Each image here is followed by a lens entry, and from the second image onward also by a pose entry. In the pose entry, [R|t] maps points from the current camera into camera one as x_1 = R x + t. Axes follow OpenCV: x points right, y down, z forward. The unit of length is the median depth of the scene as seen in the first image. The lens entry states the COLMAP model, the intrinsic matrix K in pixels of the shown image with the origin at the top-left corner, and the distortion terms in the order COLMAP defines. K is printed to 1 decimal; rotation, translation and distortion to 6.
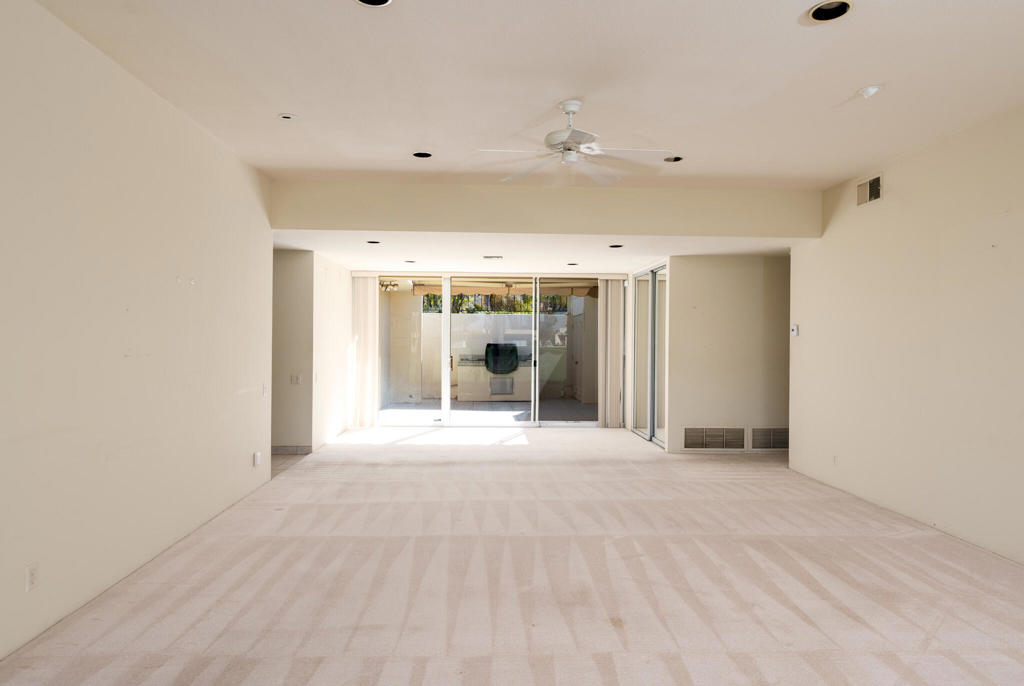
lens RADIAL K [[659.8, 0, 511.9], [0, 659.8, 348.0], [0, 0, 1]] dist [-0.007778, 0.000496]
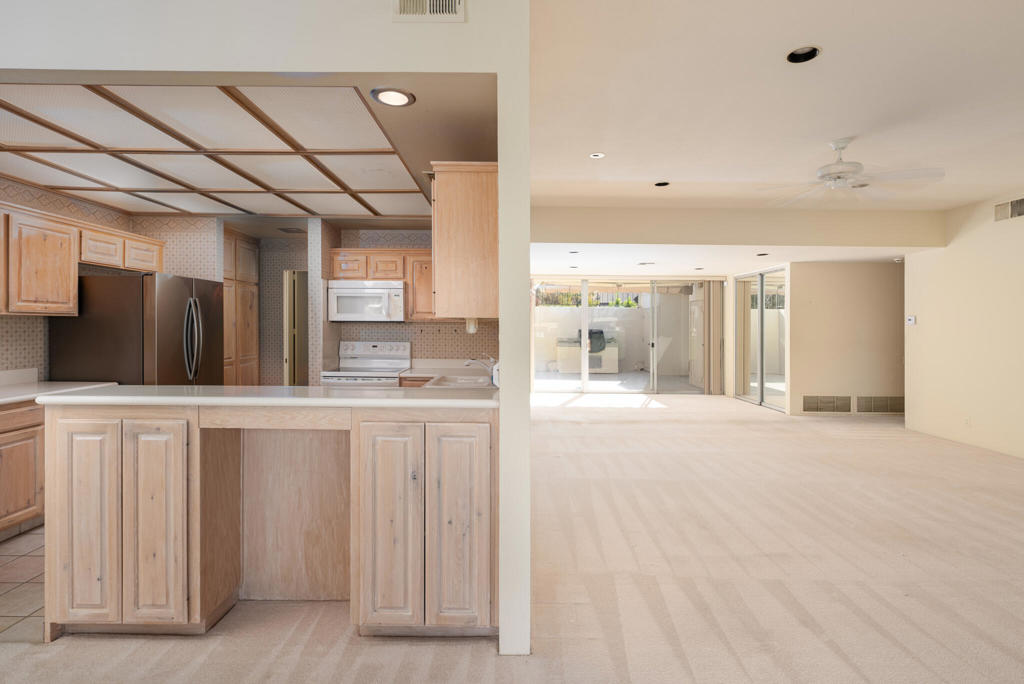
lens RADIAL K [[496.0, 0, 511.8], [0, 496.0, 333.7], [0, 0, 1]] dist [0.002007, 0.000125]
pose [[0.999447, 0.002150, -0.033197, -0.275595], [-0.002053, 0.999994, 0.002933, -0.001445], [0.033203, -0.002863, 0.999445, 0.011430]]
